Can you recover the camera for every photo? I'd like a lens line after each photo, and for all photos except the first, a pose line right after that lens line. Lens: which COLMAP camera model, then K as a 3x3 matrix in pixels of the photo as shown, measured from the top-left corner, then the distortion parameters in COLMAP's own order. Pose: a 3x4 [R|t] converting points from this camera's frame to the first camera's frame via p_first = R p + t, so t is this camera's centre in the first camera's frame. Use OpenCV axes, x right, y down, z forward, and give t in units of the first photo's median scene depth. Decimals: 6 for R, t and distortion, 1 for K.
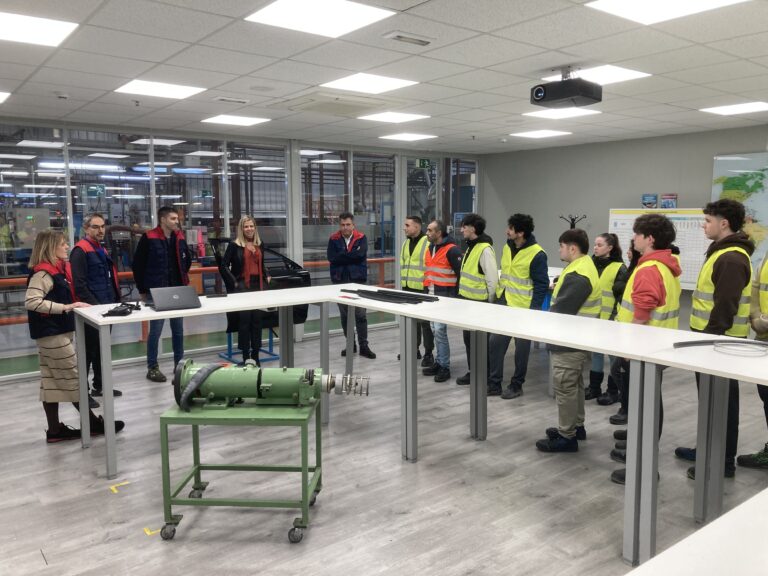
lens RADIAL K [[631.0, 0, 384.0], [0, 631.0, 288.0], [0, 0, 1]] dist [0.125135, -0.303225]
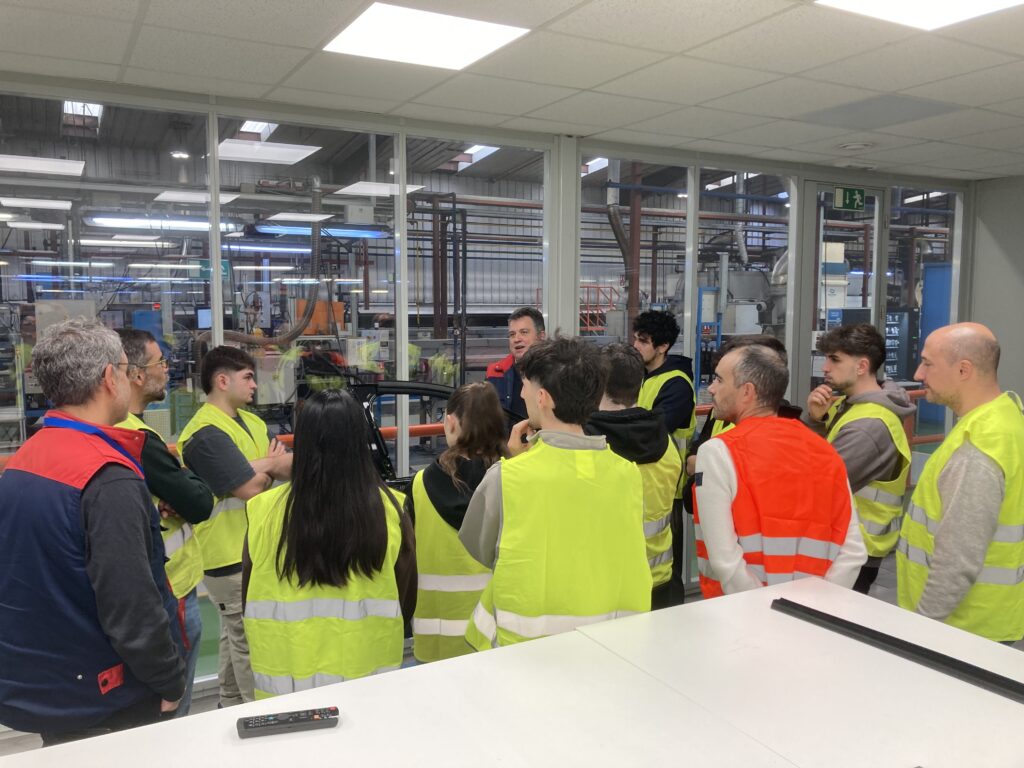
lens RADIAL K [[841.3, 0, 512.0], [0, 841.3, 384.0], [0, 0, 1]] dist [0.125135, -0.303225]
pose [[0.989252, 0.016576, -0.145279, -0.037876], [-0.020128, 0.999532, -0.023018, -0.023931], [0.144829, 0.025695, 0.989123, 0.183332]]
